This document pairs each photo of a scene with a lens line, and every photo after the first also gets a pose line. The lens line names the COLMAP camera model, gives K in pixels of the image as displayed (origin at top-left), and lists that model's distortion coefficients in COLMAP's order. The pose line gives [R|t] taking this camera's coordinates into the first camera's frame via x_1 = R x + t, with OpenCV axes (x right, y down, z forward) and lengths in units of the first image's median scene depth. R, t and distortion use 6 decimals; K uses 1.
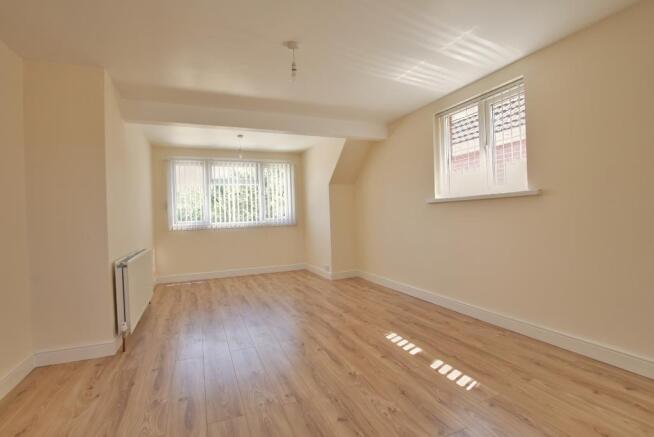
lens RADIAL K [[307.6, 0, 326.7], [0, 307.6, 218.3], [0, 0, 1]] dist [-0.016012, 0.000895]
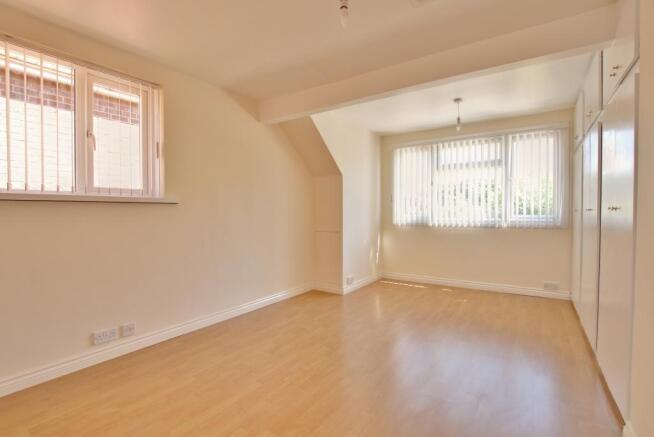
lens RADIAL K [[307.6, 0, 327.6], [0, 307.6, 220.7], [0, 0, 1]] dist [-0.016012, 0.000895]
pose [[0.535151, 0.037534, -0.843922, 0.236355], [-0.010594, 0.999232, 0.037724, -0.015139], [0.844690, -0.011247, 0.535138, 0.497195]]
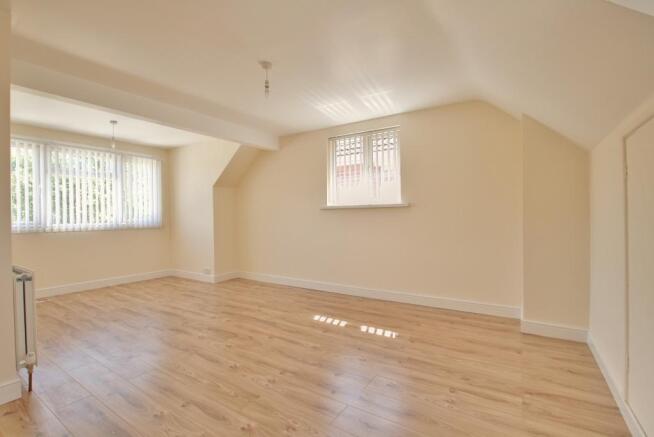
lens RADIAL K [[307.6, 0, 322.8], [0, 307.6, 219.2], [0, 0, 1]] dist [-0.016012, 0.000895]
pose [[0.838331, 0.014862, 0.544959, -0.352694], [-0.010493, 0.999883, -0.011126, 0.005017], [-0.545061, 0.003609, 0.838389, -0.031499]]
